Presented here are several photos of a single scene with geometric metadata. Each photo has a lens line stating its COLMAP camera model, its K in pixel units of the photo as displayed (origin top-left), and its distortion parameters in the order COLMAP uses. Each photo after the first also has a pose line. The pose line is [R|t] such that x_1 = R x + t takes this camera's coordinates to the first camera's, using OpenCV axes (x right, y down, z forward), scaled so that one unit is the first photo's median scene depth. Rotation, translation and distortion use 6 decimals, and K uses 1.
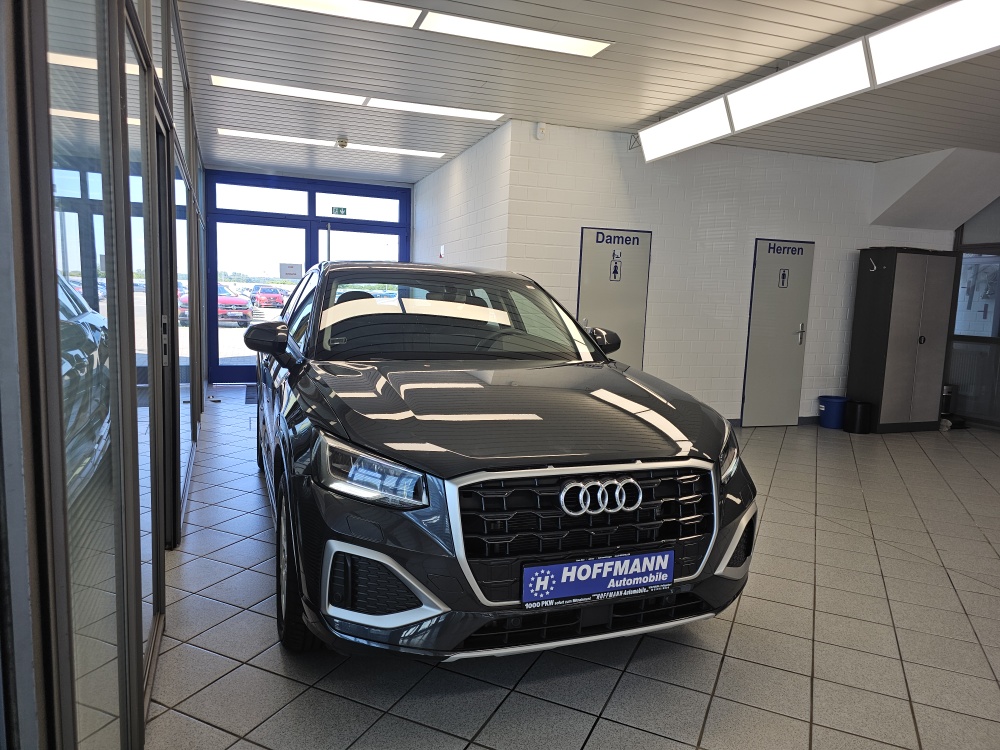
lens RADIAL K [[711.7, 0, 500.0], [0, 711.7, 380.9], [0, 0, 1]] dist [0.063721, -0.075745]
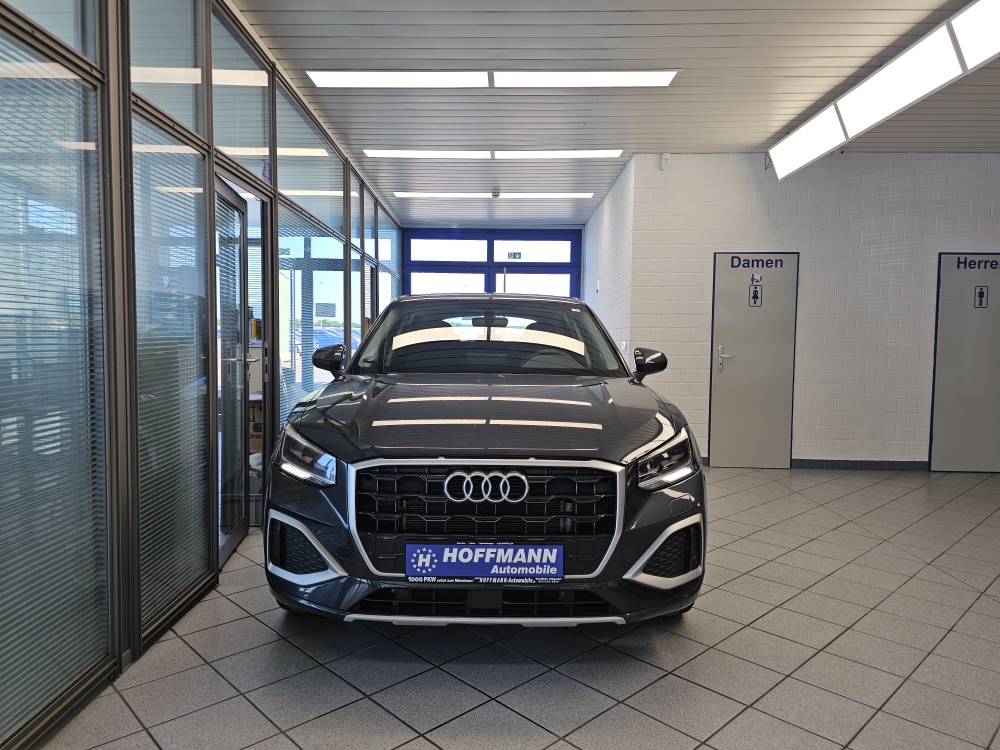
lens RADIAL K [[729.7, 0, 498.5], [0, 729.7, 372.1], [0, 0, 1]] dist [0.048450, -0.064385]
pose [[0.926772, -0.007716, -0.375545, 0.562609], [-0.021863, 0.996986, -0.074438, 0.067658], [0.374988, 0.077198, 0.923810, -0.035183]]
